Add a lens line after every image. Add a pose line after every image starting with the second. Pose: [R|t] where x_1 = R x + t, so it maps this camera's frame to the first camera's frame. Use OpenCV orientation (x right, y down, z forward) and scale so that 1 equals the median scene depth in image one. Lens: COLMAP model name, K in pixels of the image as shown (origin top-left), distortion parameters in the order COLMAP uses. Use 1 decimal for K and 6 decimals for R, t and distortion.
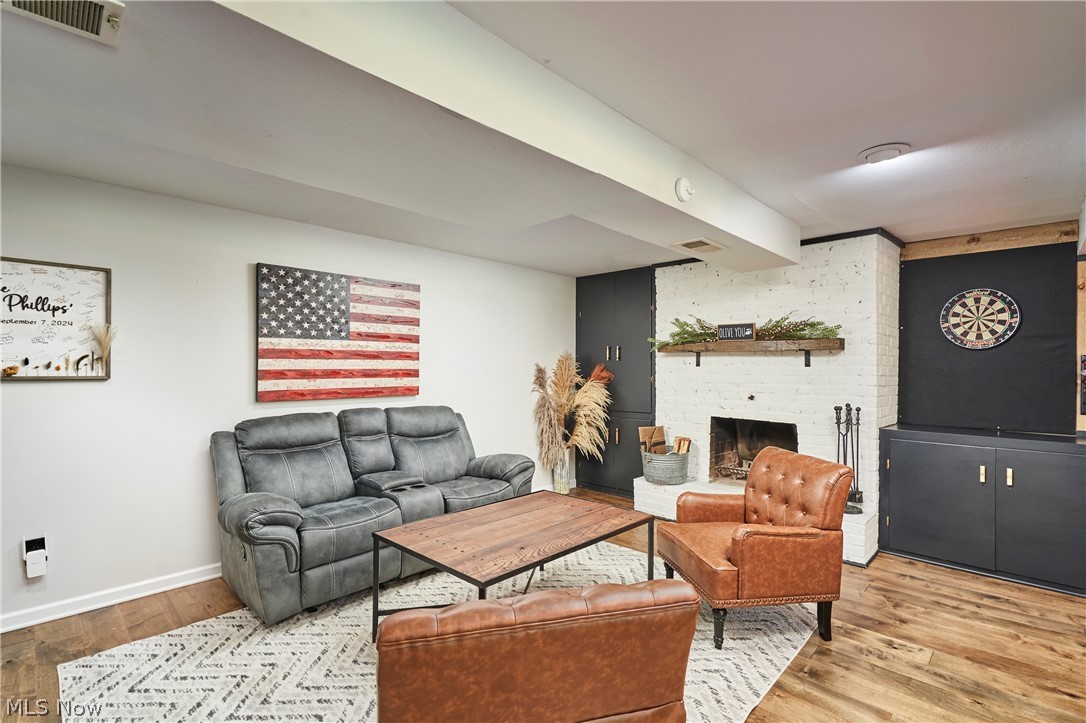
lens RADIAL K [[508.4, 0, 543.5], [0, 508.4, 364.9], [0, 0, 1]] dist [0.003946, -0.000628]
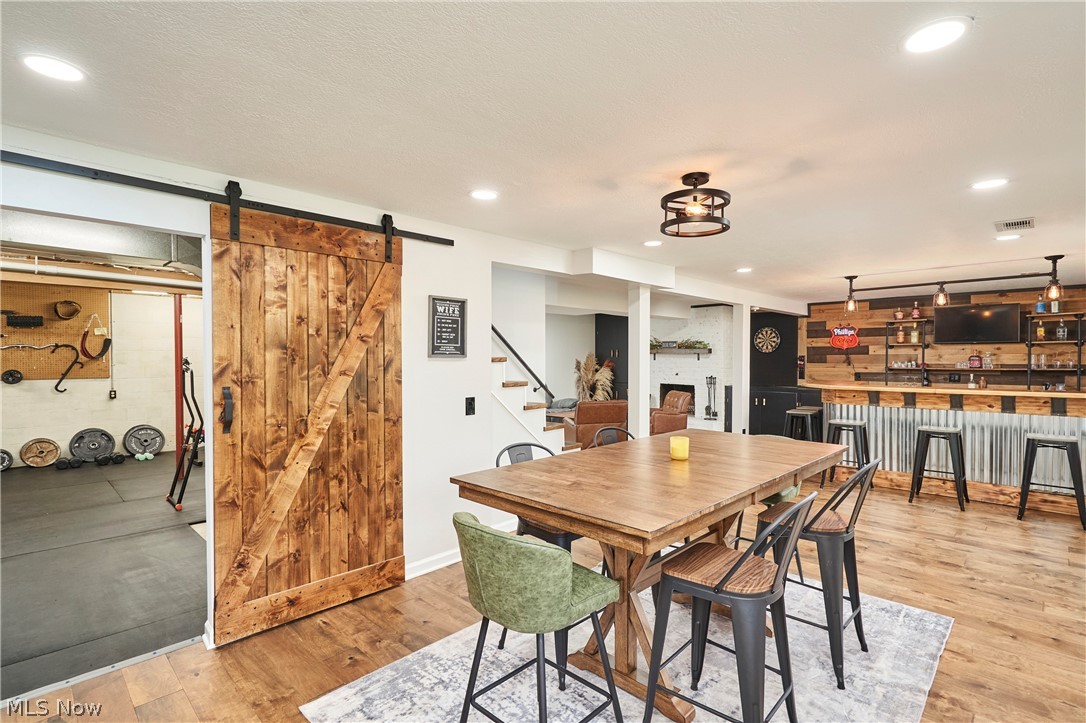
lens RADIAL K [[508.4, 0, 544.9], [0, 508.4, 362.7], [0, 0, 1]] dist [0.003946, -0.000628]
pose [[0.999986, -0.002559, -0.004699, -0.127768], [0.002602, 0.999954, 0.009204, -0.006224], [0.004675, -0.009216, 0.999947, -0.994207]]
